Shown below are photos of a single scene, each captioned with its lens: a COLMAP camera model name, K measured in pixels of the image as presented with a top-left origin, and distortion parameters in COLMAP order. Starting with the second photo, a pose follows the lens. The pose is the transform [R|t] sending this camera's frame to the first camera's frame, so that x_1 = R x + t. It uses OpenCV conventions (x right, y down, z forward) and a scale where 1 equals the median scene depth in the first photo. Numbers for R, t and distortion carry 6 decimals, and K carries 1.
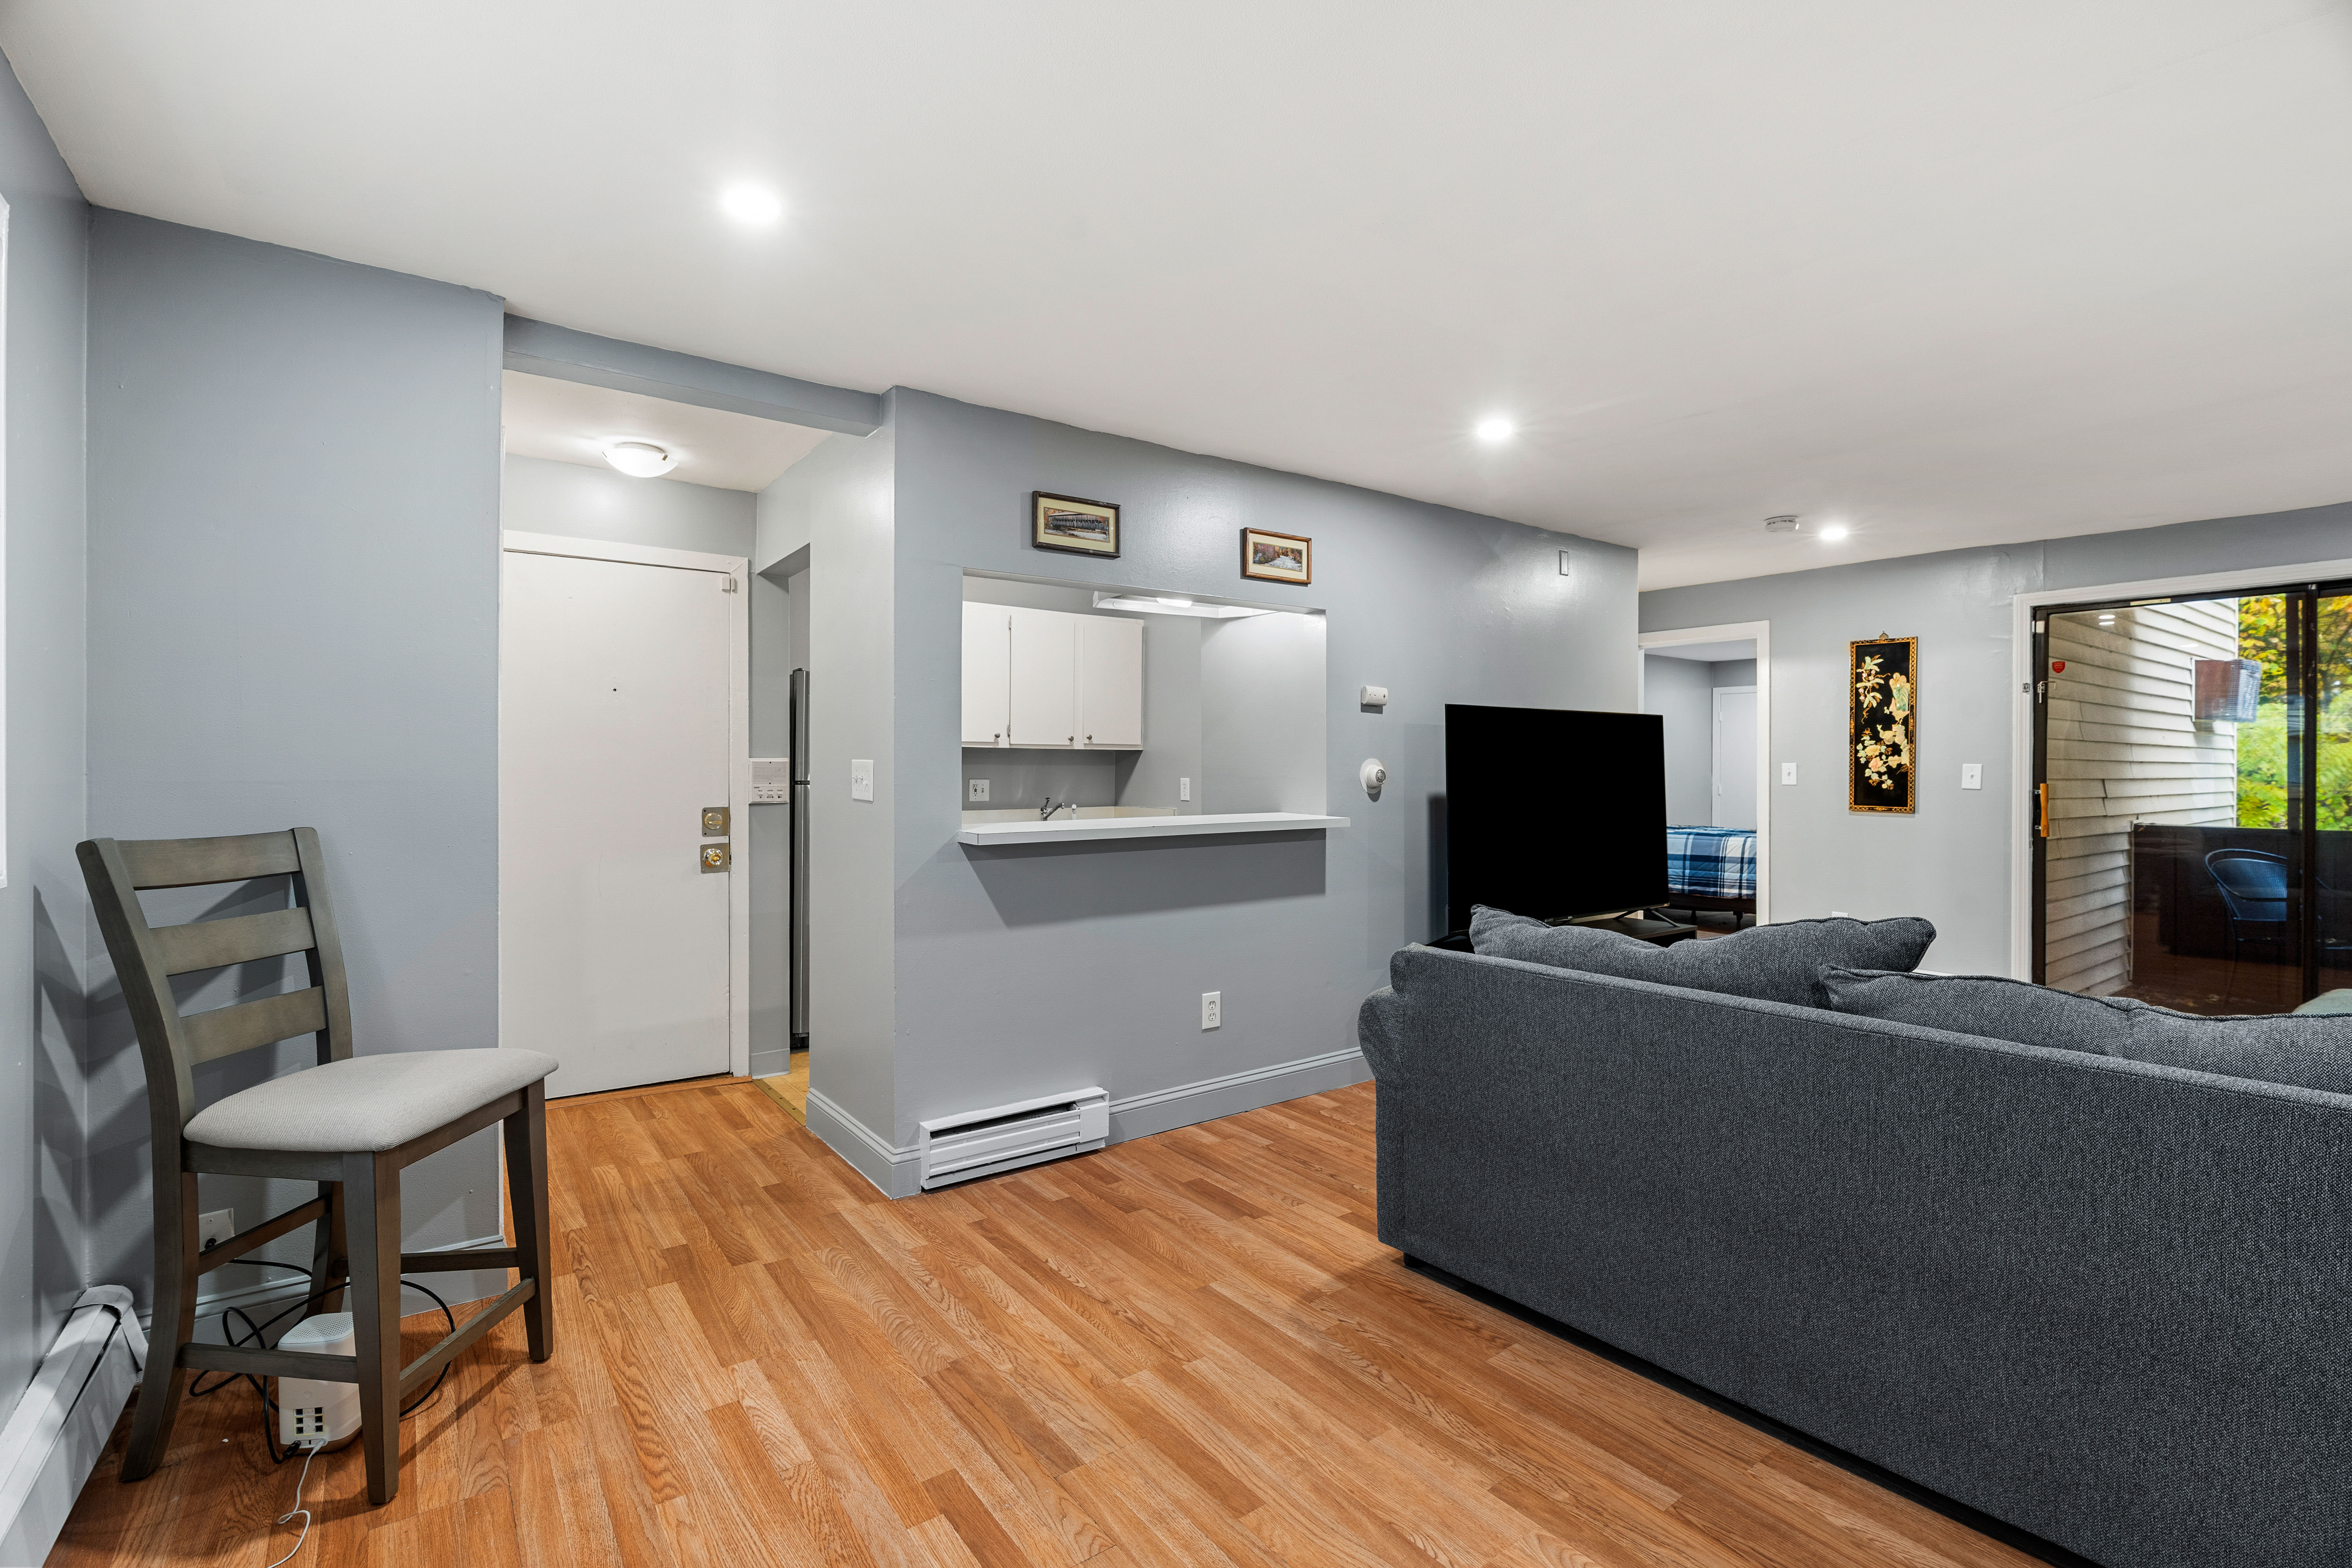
lens RADIAL K [[1051.2, 0, 1172.1], [0, 1051.2, 775.0], [0, 0, 1]] dist [-0.028266, 0.019728]
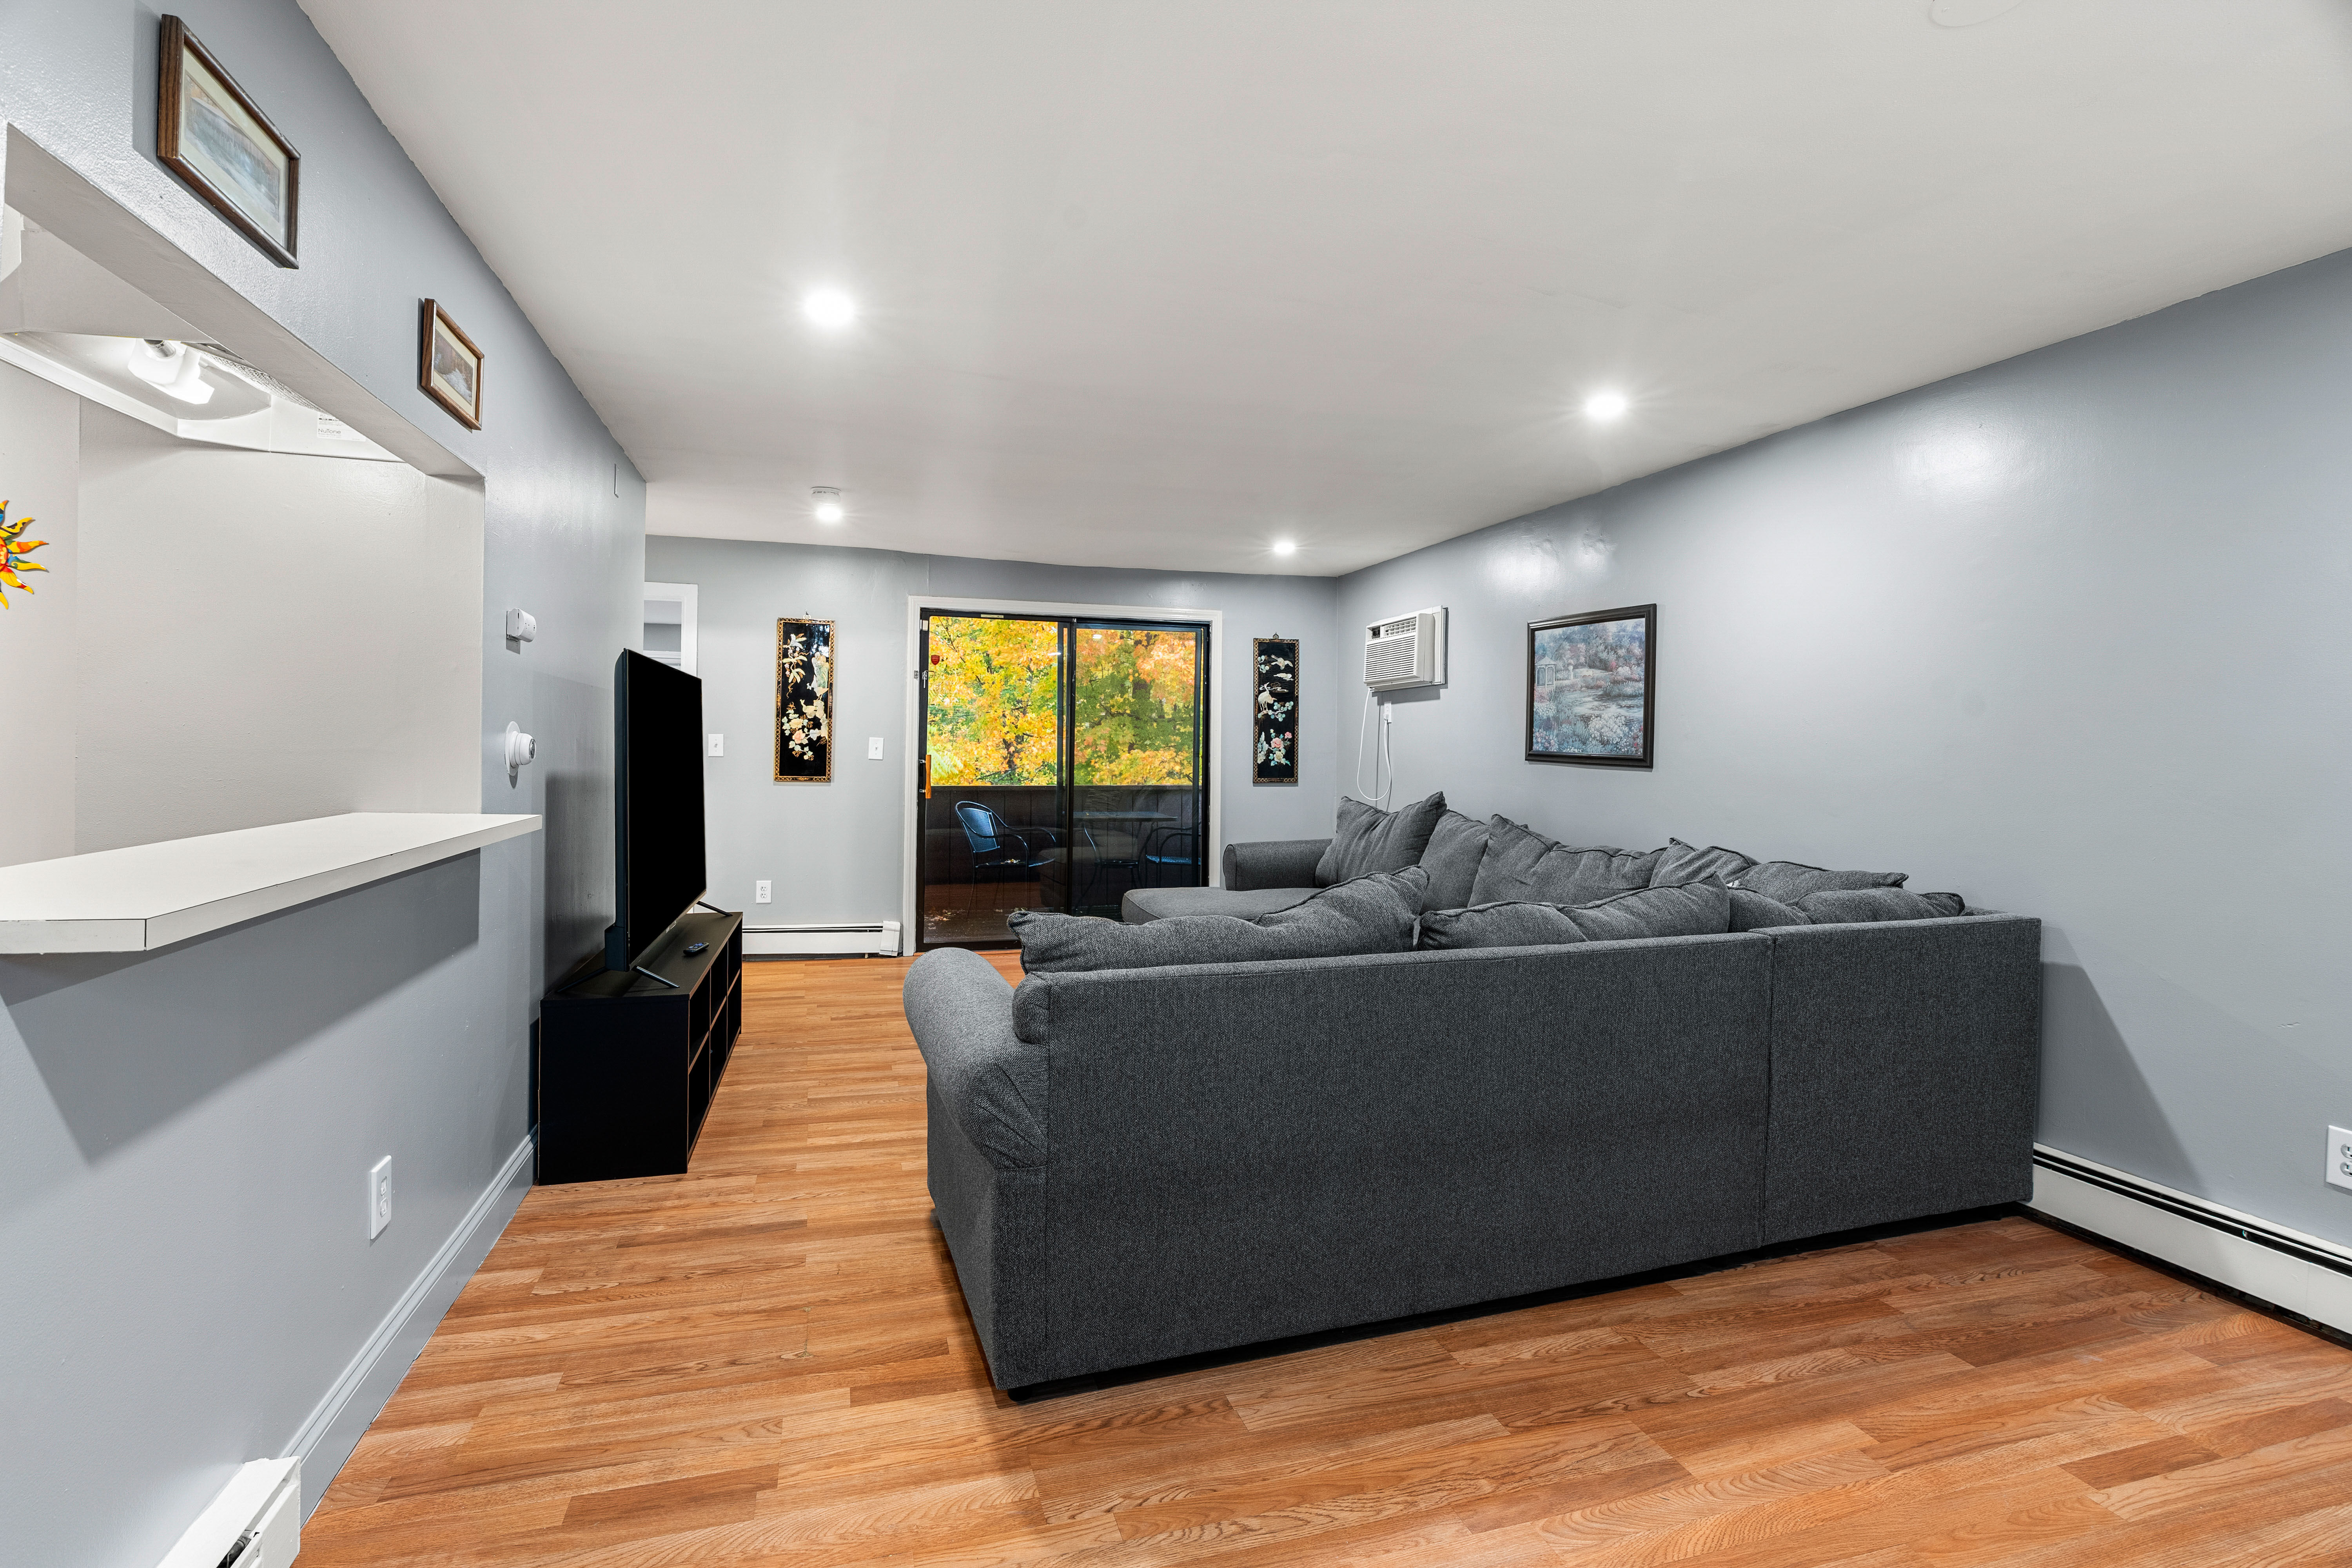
lens RADIAL K [[1065.0, 0, 1138.4], [0, 1065.0, 744.8], [0, 0, 1]] dist [-0.006998, 0.000835]
pose [[0.347901, 0.003725, 0.937524, -0.296144], [-0.006310, 0.999979, -0.001631, -0.003339], [-0.937510, -0.005348, 0.347917, 0.413420]]
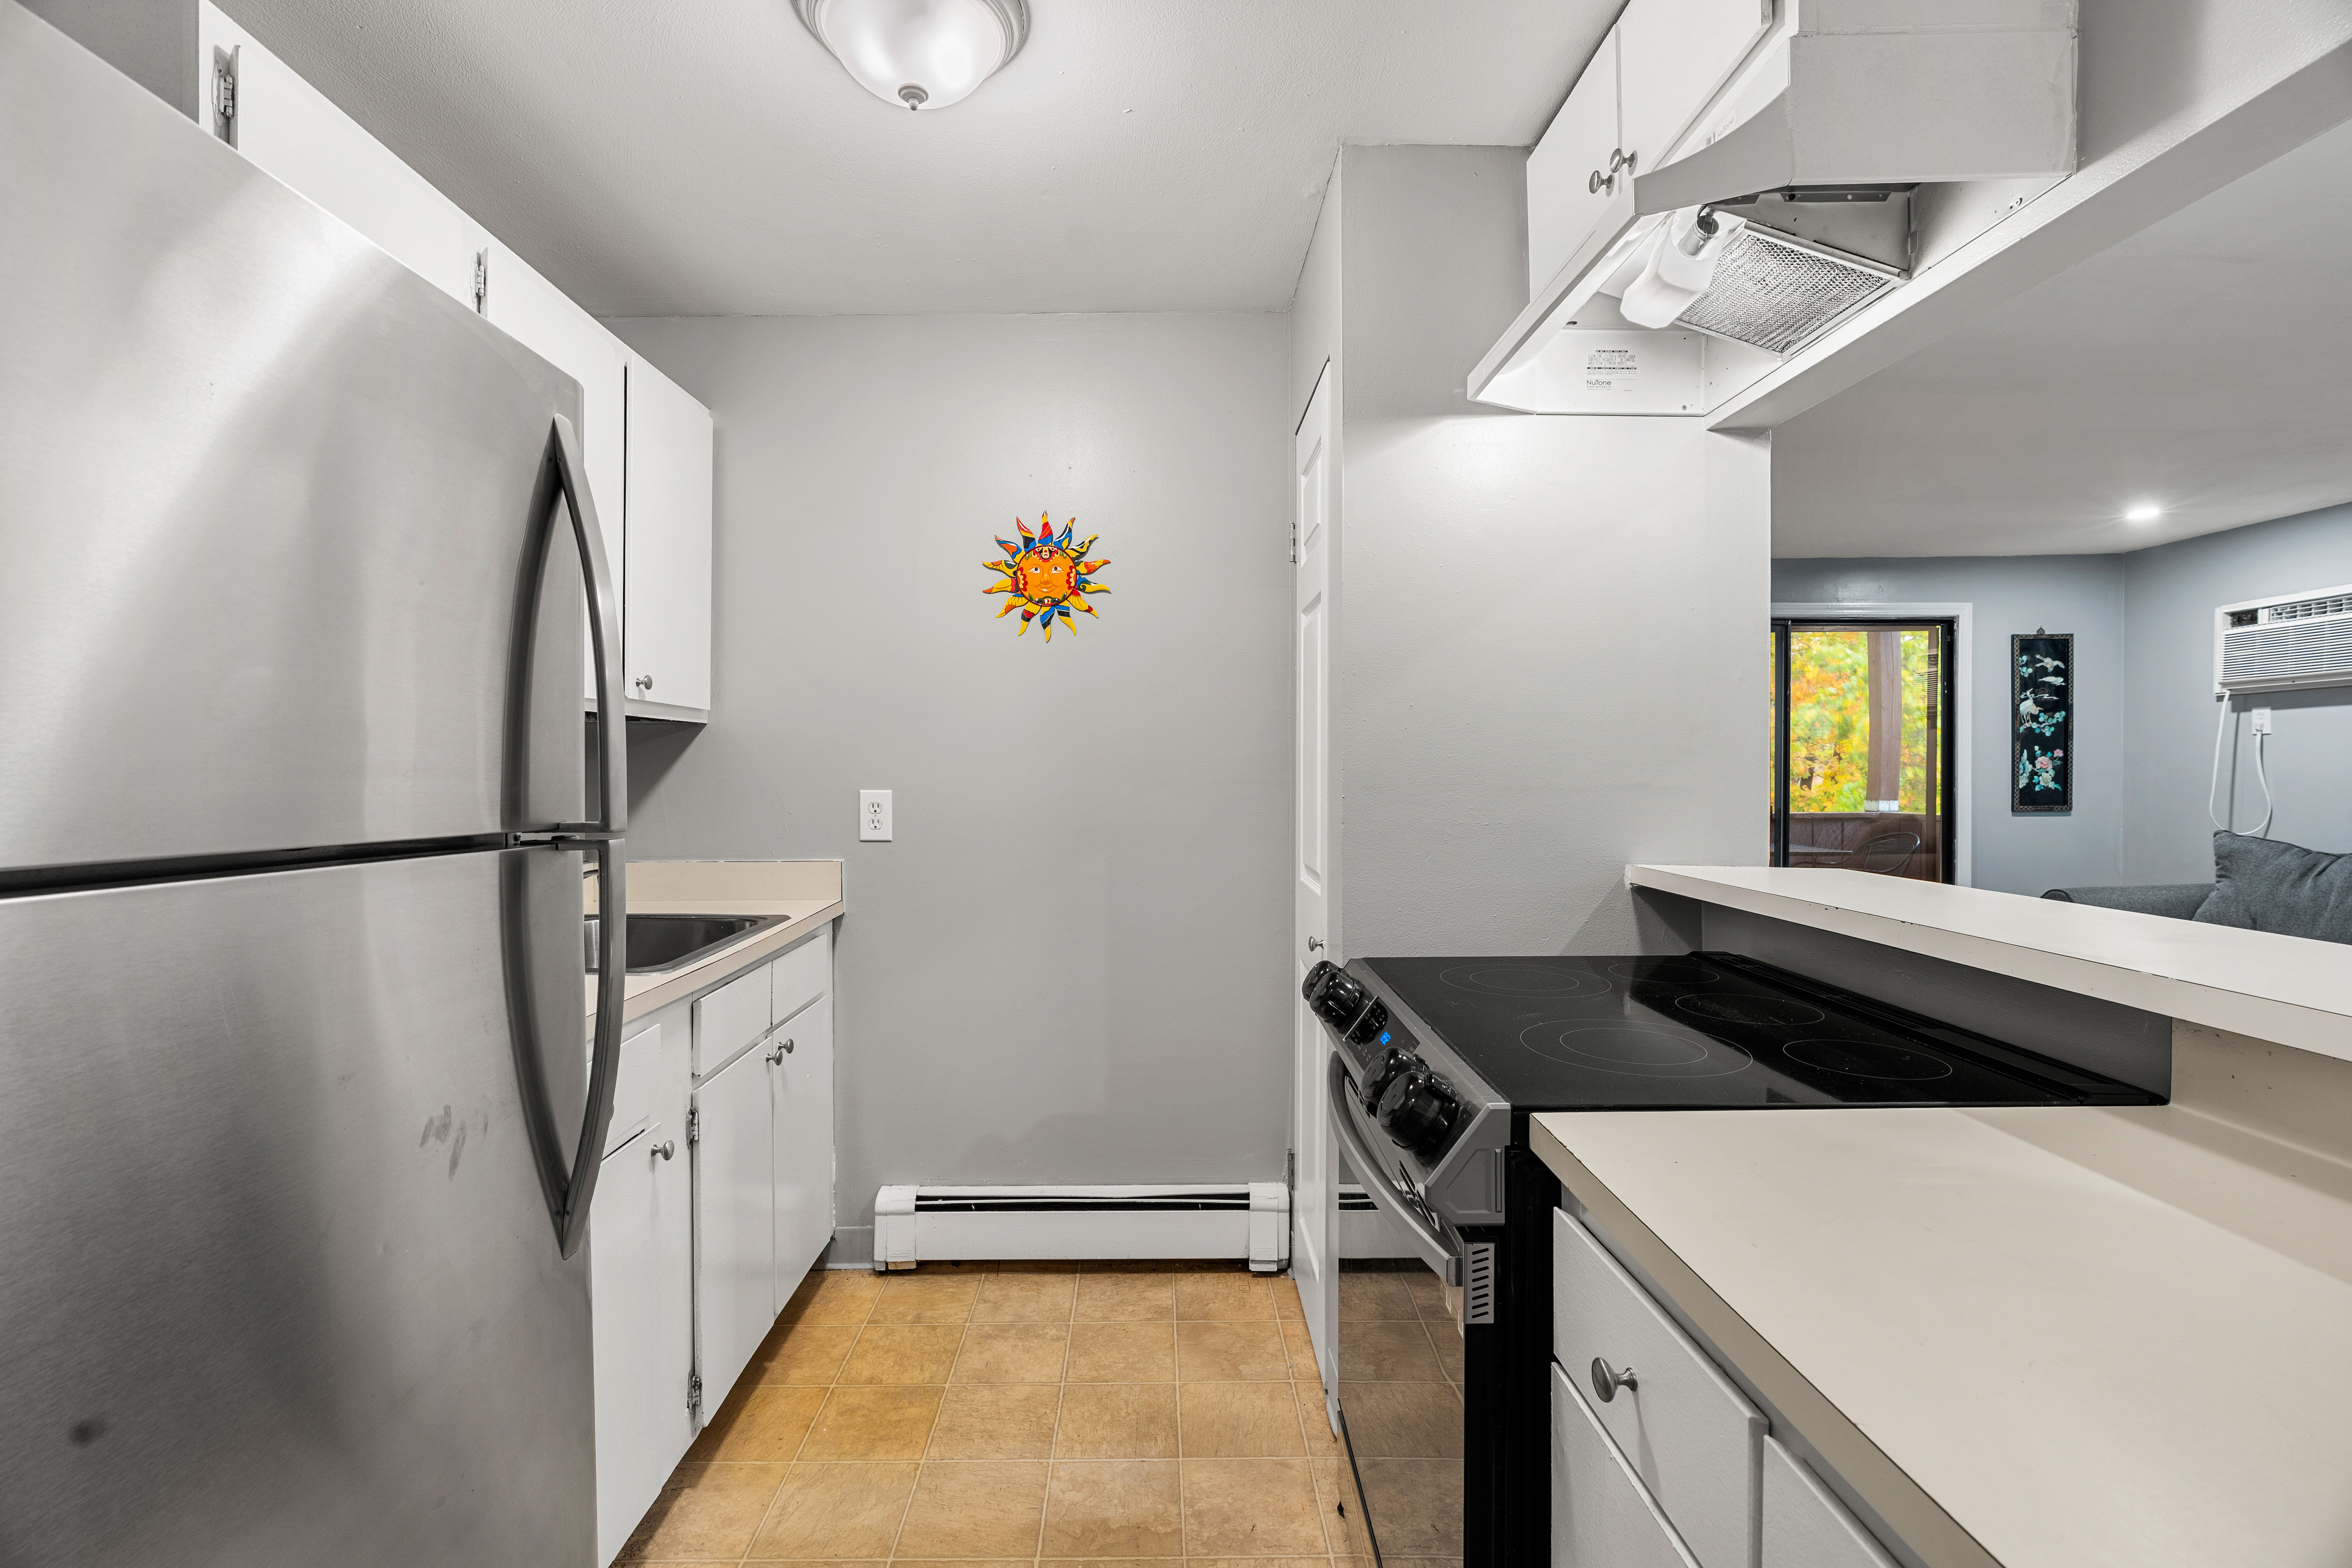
lens RADIAL K [[1057.2, 0, 1176.0], [0, 1057.2, 784.0], [0, 0, 1]] dist [0.009023, 0.000460]
pose [[0.568384, -0.013900, 0.822646, -0.397762], [0.004669, 0.999896, 0.013669, -0.006884], [-0.822750, -0.003928, 0.568389, 0.924314]]
